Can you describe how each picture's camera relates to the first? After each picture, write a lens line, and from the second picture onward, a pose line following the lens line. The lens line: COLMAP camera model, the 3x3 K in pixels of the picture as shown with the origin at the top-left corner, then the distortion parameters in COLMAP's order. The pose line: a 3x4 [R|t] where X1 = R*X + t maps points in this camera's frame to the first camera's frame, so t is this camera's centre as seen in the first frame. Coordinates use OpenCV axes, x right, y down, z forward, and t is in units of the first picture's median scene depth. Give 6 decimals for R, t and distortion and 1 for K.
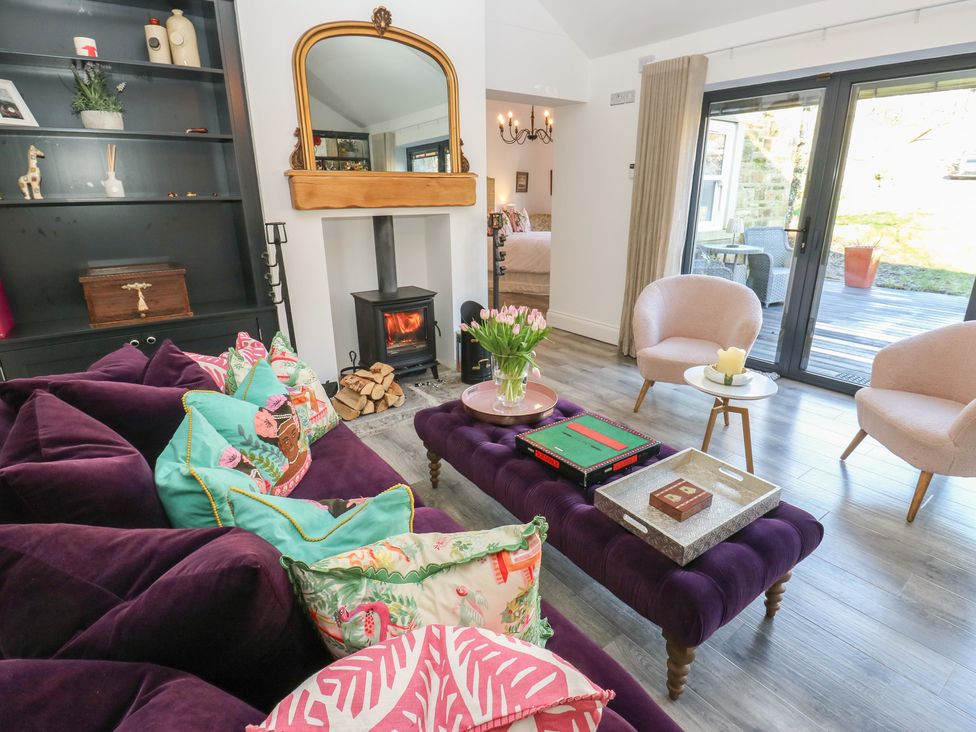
lens RADIAL K [[518.8, 0, 501.4], [0, 518.8, 360.7], [0, 0, 1]] dist [0.001932, -0.013069]
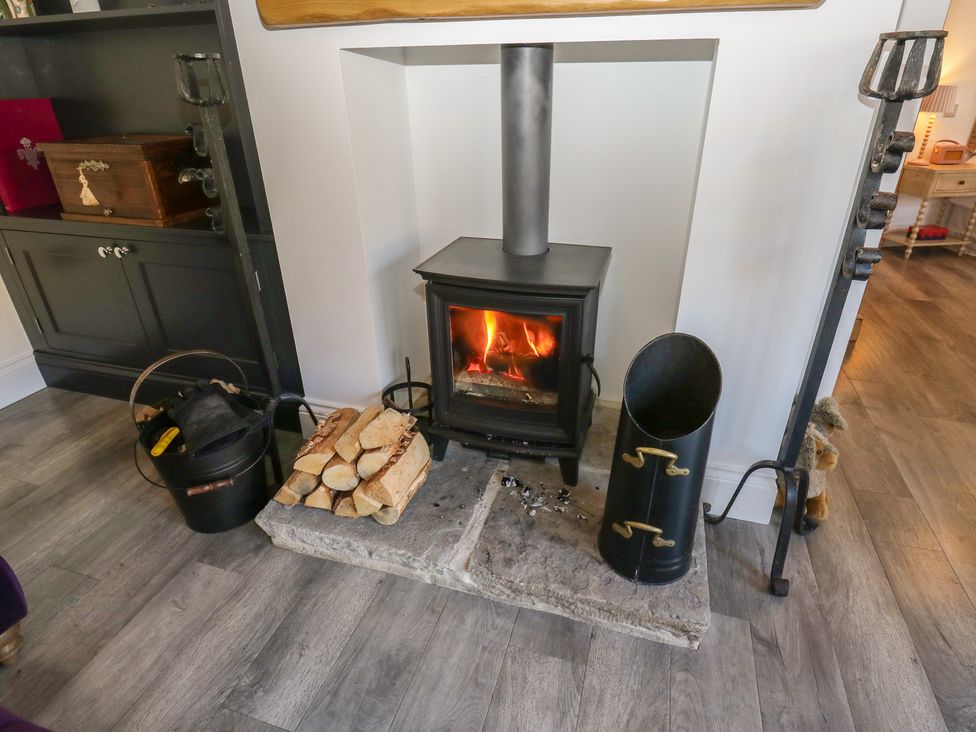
lens RADIAL K [[518.8, 0, 501.4], [0, 518.8, 360.7], [0, 0, 1]] dist [0.001932, -0.013069]
pose [[0.585040, 0.377355, -0.717866, 0.106171], [-0.247024, 0.926011, 0.285452, -0.168499], [0.772468, 0.010329, 0.634969, 0.731046]]
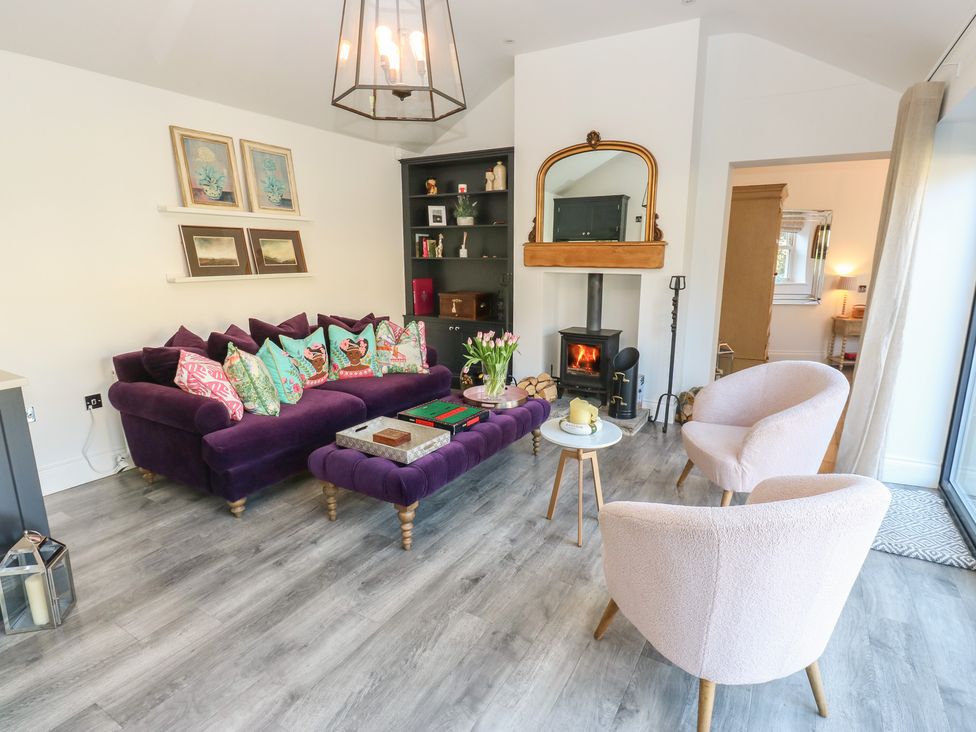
lens RADIAL K [[518.8, 0, 501.4], [0, 518.8, 360.7], [0, 0, 1]] dist [0.001932, -0.013069]
pose [[0.382407, 0.189676, -0.904316, 0.901557], [-0.291627, 0.953455, 0.076663, -0.094192], [0.876766, 0.234407, 0.419922, 0.270069]]
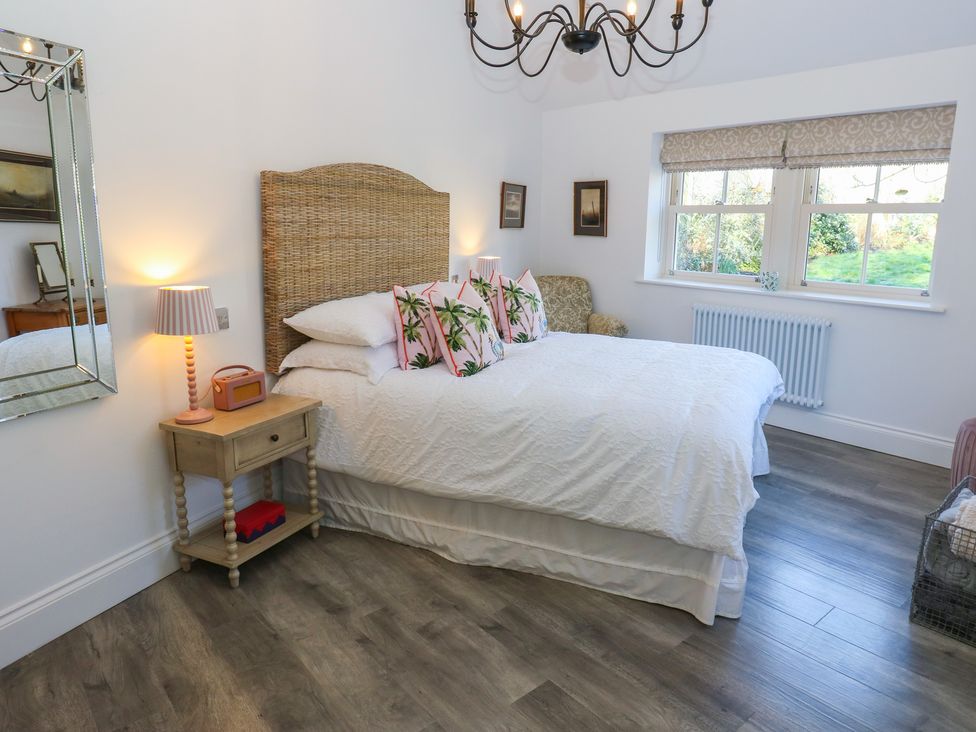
lens RADIAL K [[679.9, 0, 490.5], [0, 679.9, 346.1], [0, 0, 1]] dist [0.003741, -0.001540]
pose [[0.999283, 0.008079, 0.036996, -0.000362], [-0.002941, 0.990583, -0.136879, -0.415913], [-0.037754, 0.136672, 0.989897, 1.260306]]
